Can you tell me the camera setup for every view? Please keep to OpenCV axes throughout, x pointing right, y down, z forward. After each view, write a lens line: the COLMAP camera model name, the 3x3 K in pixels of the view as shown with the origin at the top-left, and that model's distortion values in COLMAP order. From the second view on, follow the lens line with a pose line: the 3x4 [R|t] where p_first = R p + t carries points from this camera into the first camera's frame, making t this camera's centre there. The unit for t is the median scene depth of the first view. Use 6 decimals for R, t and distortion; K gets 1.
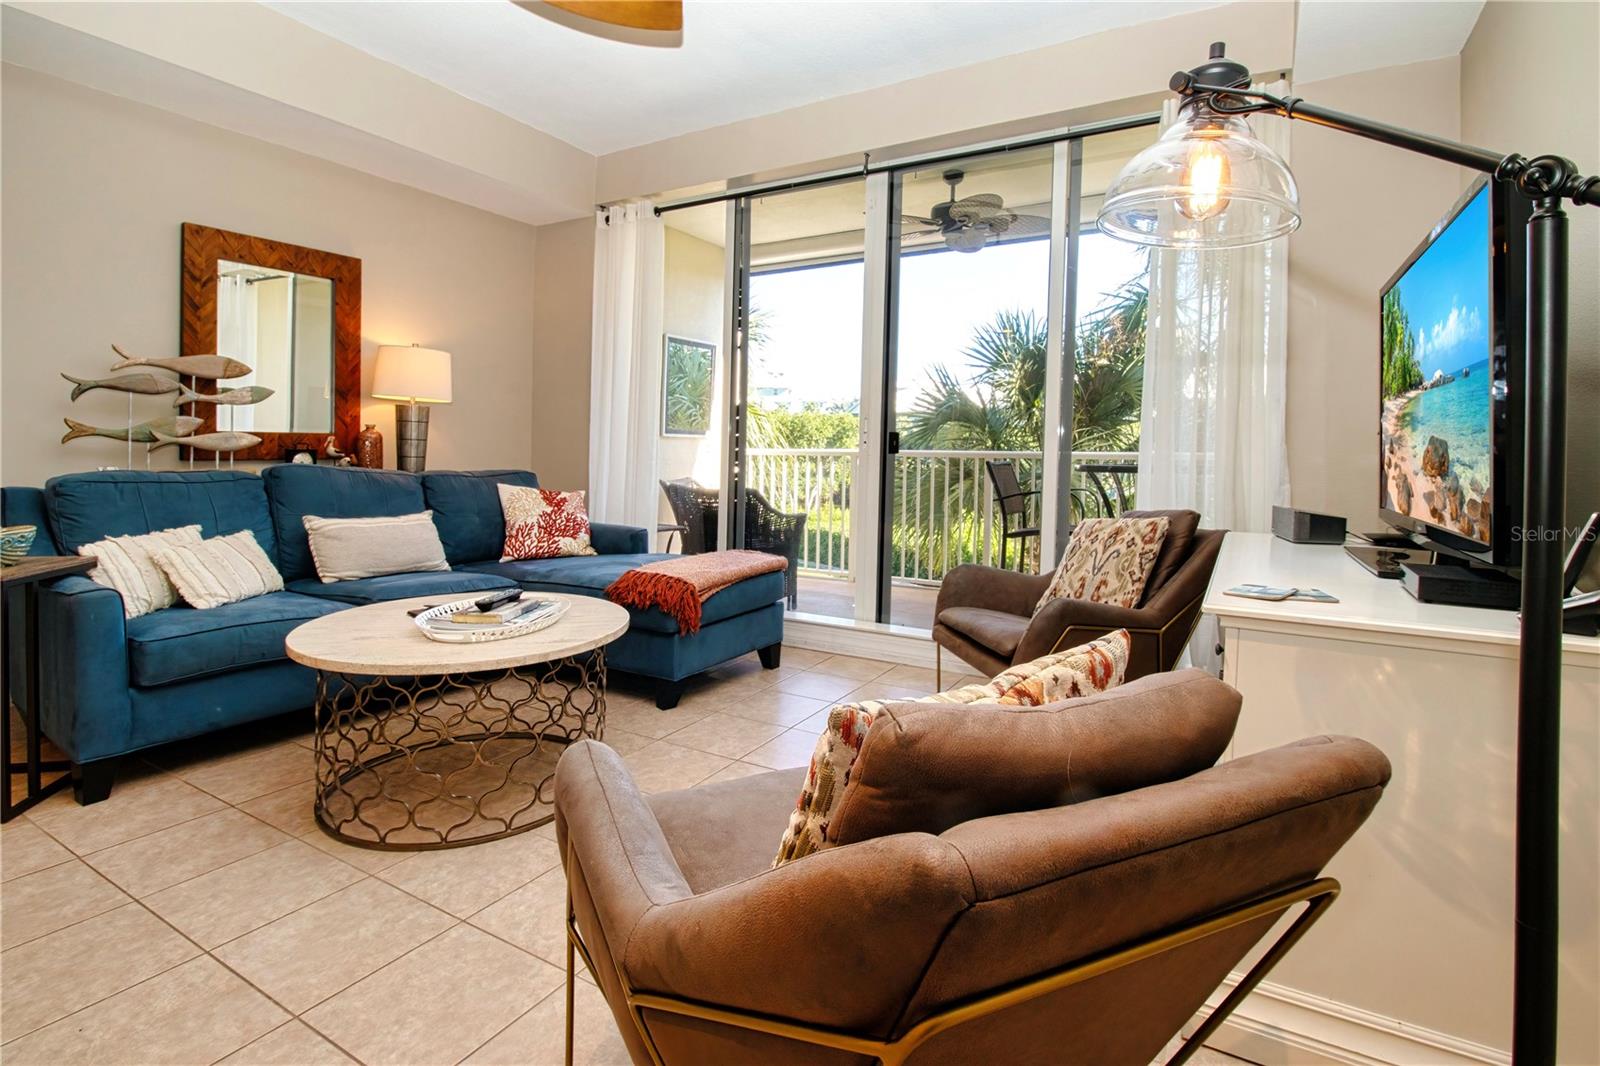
lens RADIAL K [[784.3, 0, 871.3], [0, 784.3, 448.6], [0, 0, 1]] dist [0.000445, -0.007851]
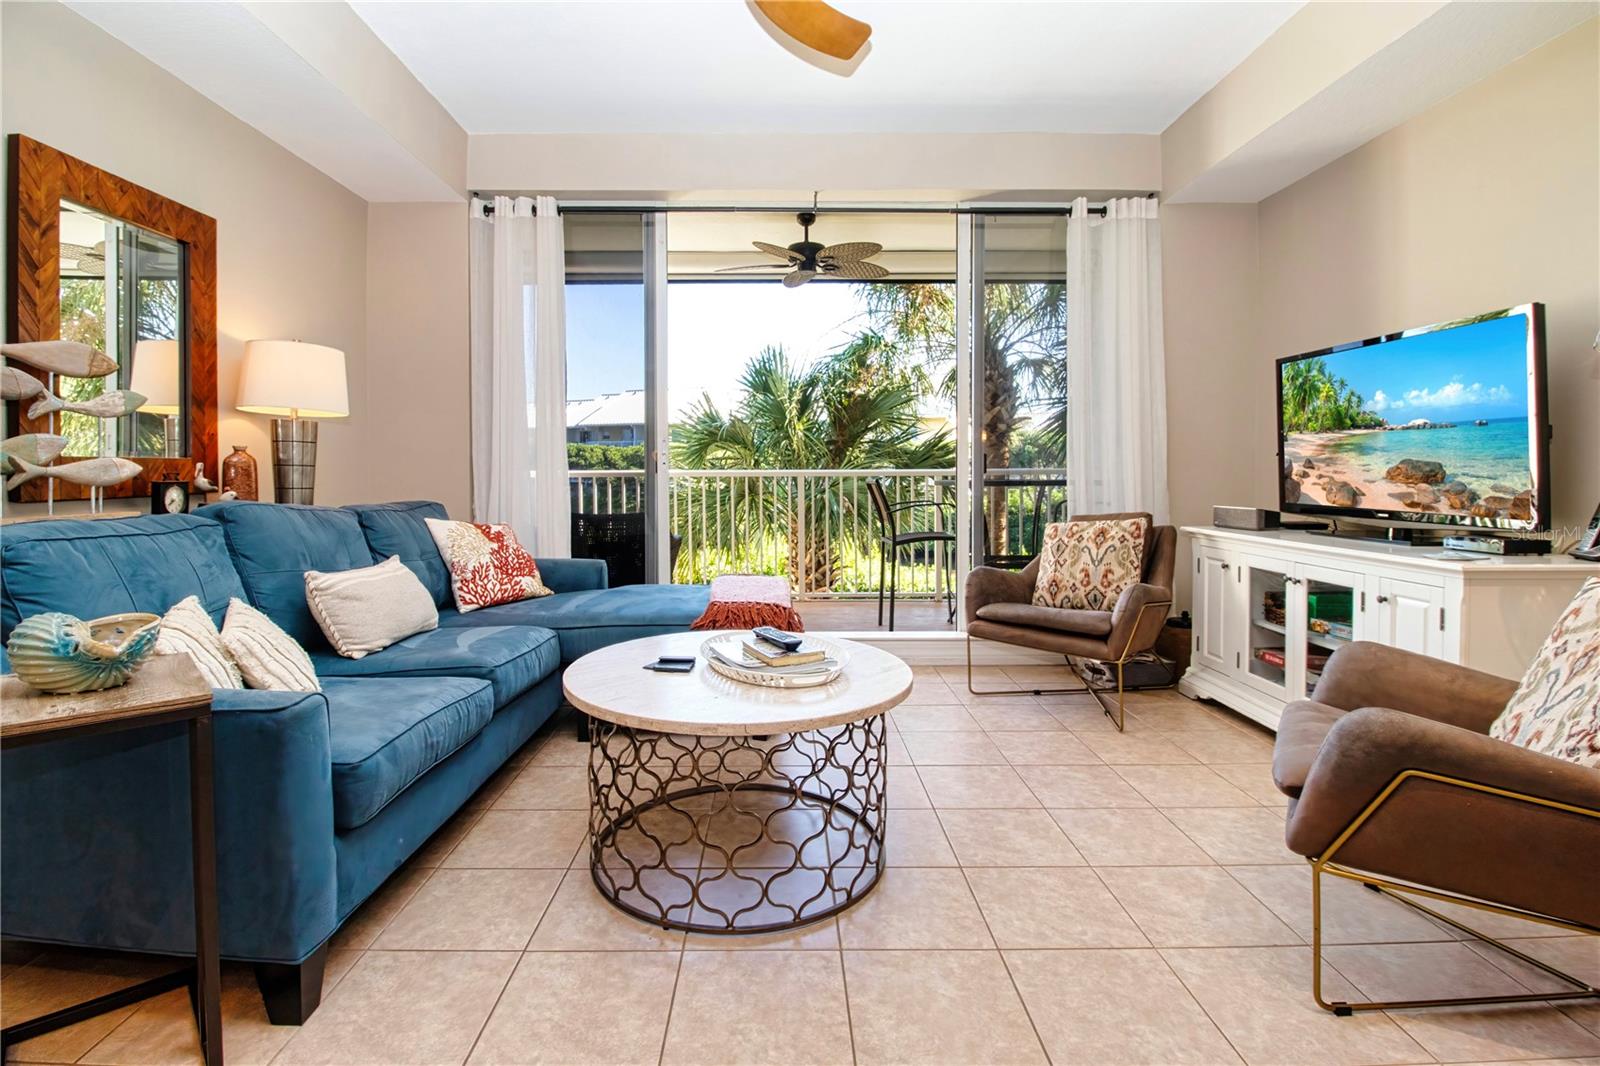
lens RADIAL K [[742.7, 0, 824.8], [0, 742.7, 458.1], [0, 0, 1]] dist [0.001336, -0.008877]
pose [[0.867451, -0.005839, 0.497488, -0.584082], [0.011022, 0.999911, -0.007483, -0.009040], [-0.497400, 0.011974, 0.867439, 0.139942]]
